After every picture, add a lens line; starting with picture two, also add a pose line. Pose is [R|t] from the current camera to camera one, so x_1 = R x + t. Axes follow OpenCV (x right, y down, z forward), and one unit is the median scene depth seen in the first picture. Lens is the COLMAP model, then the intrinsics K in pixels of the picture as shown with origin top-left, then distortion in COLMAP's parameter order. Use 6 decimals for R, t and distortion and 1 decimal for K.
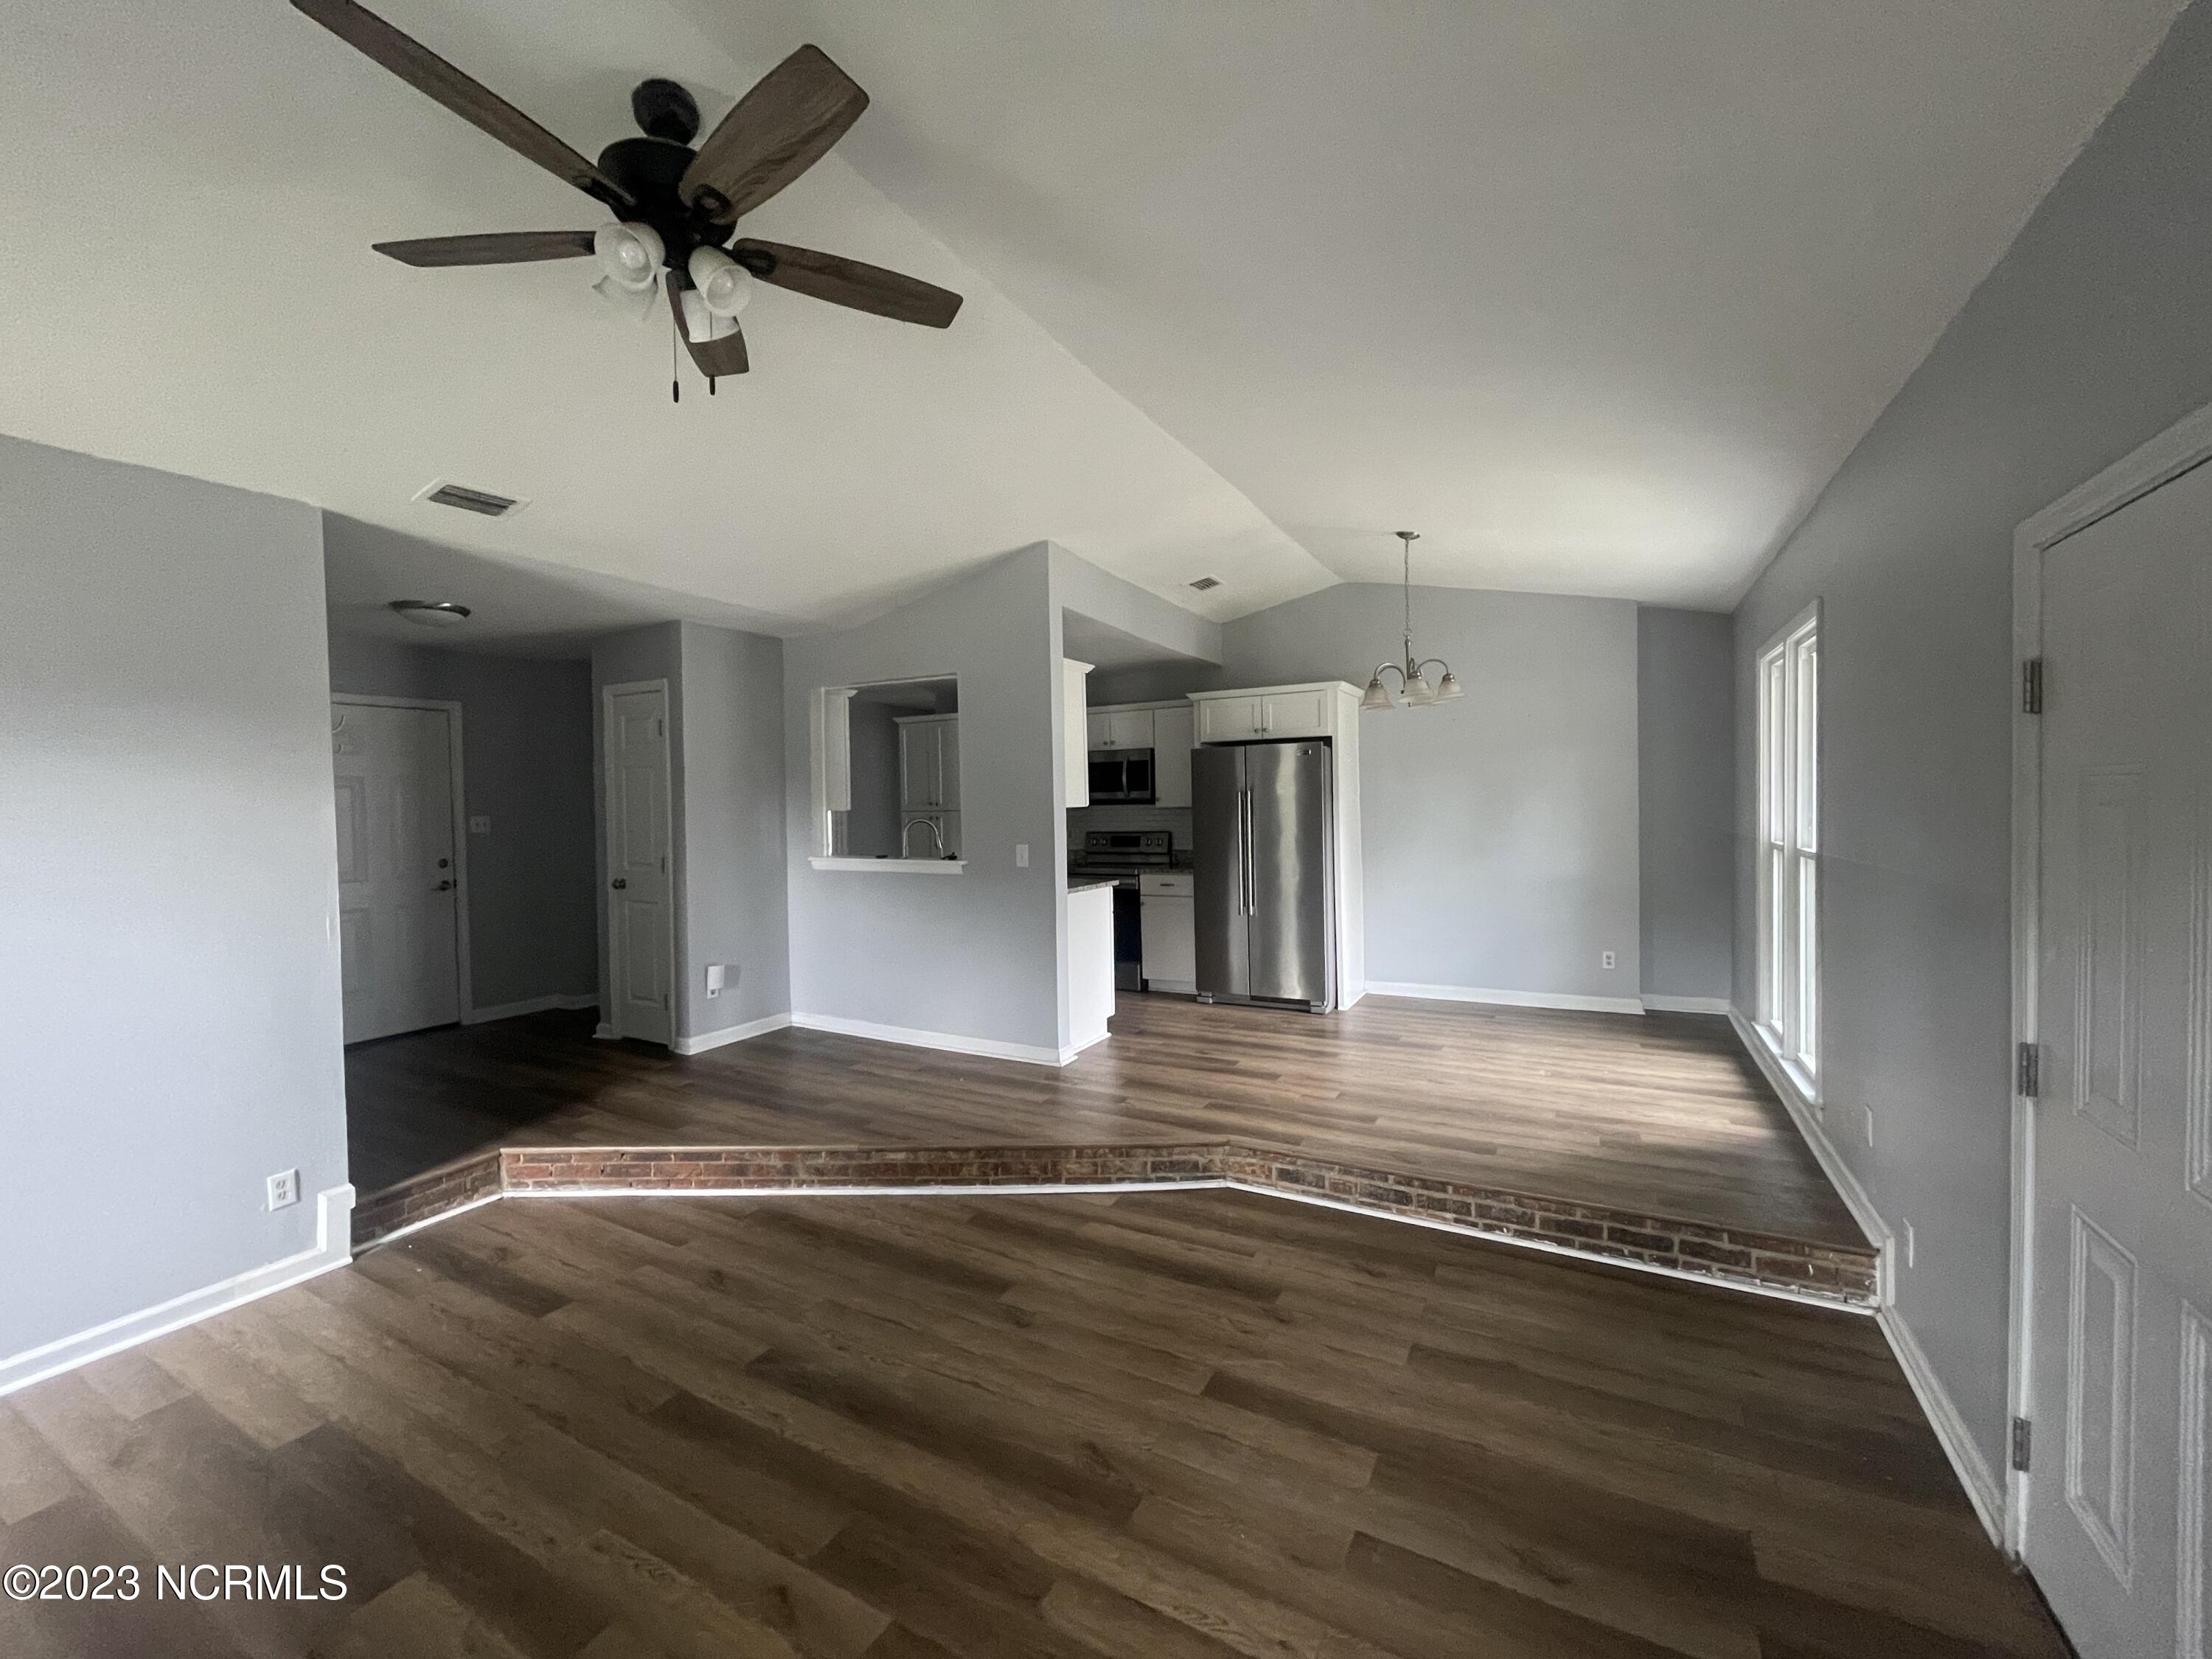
lens RADIAL K [[888.1, 0, 1104.2], [0, 888.1, 823.2], [0, 0, 1]] dist [-0.002723, -0.000189]
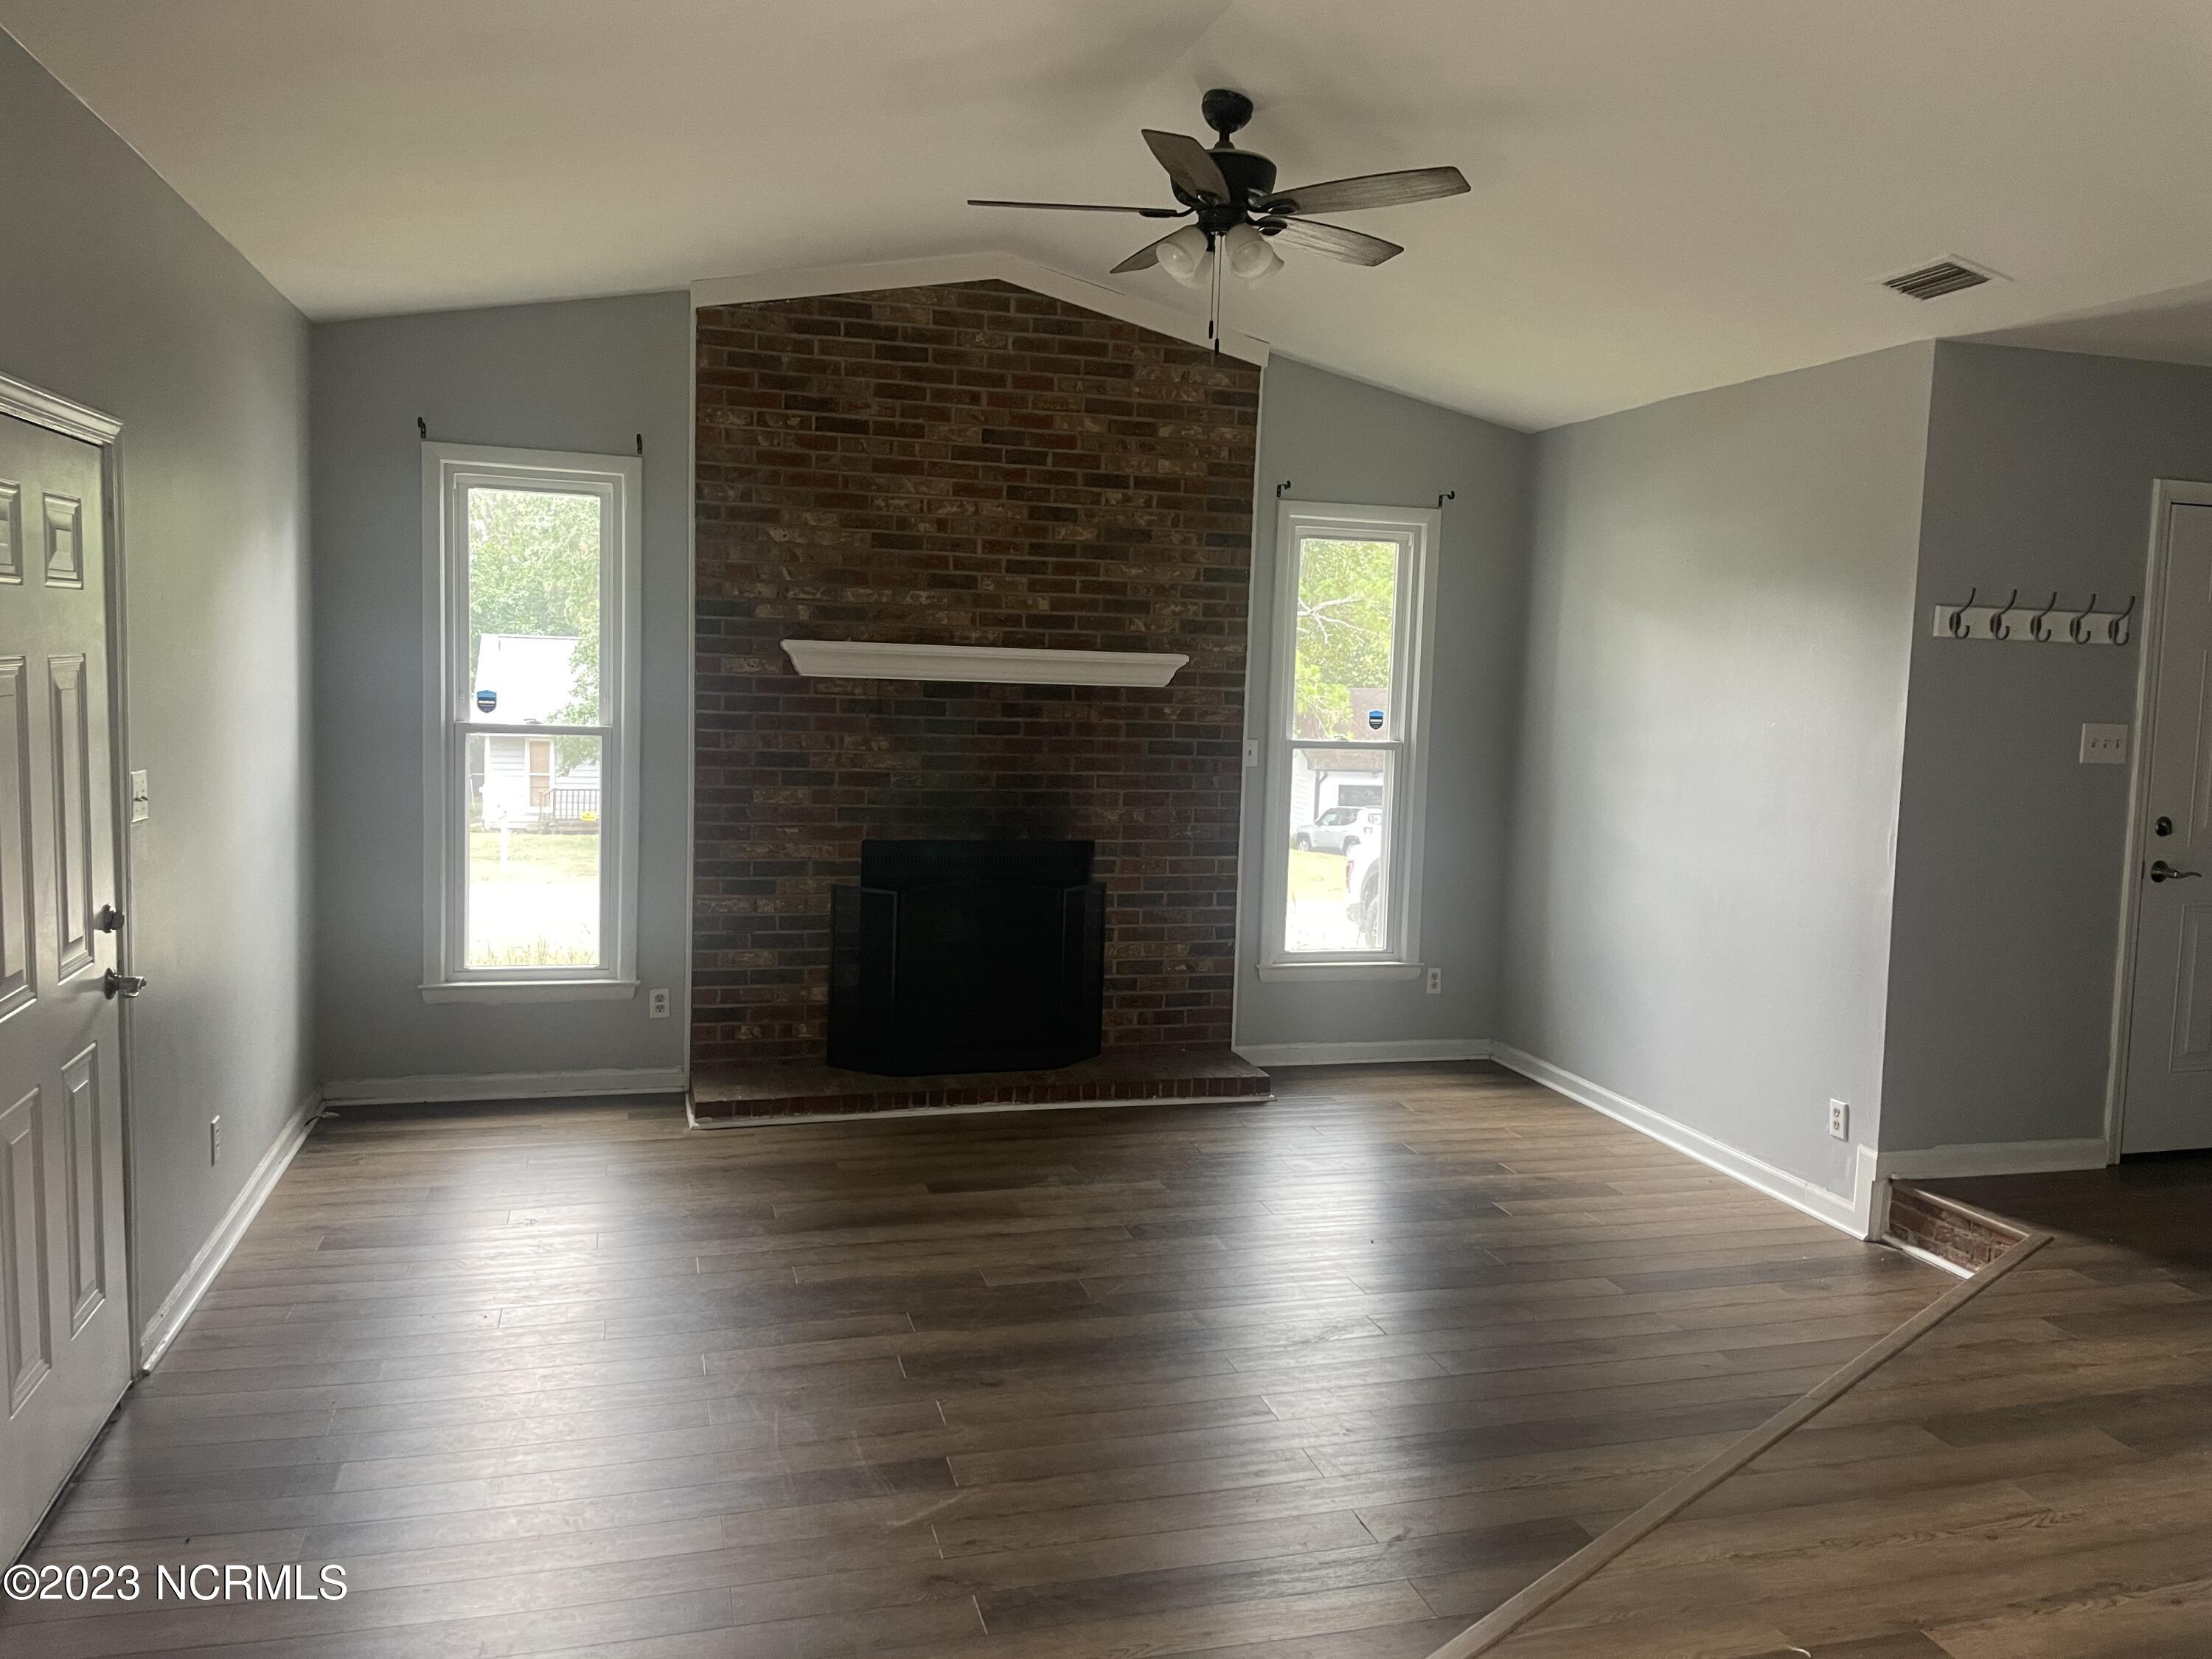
lens RADIAL K [[1671.6, 0, 1107.7], [0, 1671.6, 825.1], [0, 0, 1]] dist [0.000608, 0.000124]
pose [[-0.715190, 0.062768, -0.696106, 0.762794], [-0.041958, 0.990307, 0.132405, -0.080833], [0.697670, 0.123902, -0.705624, 1.588024]]
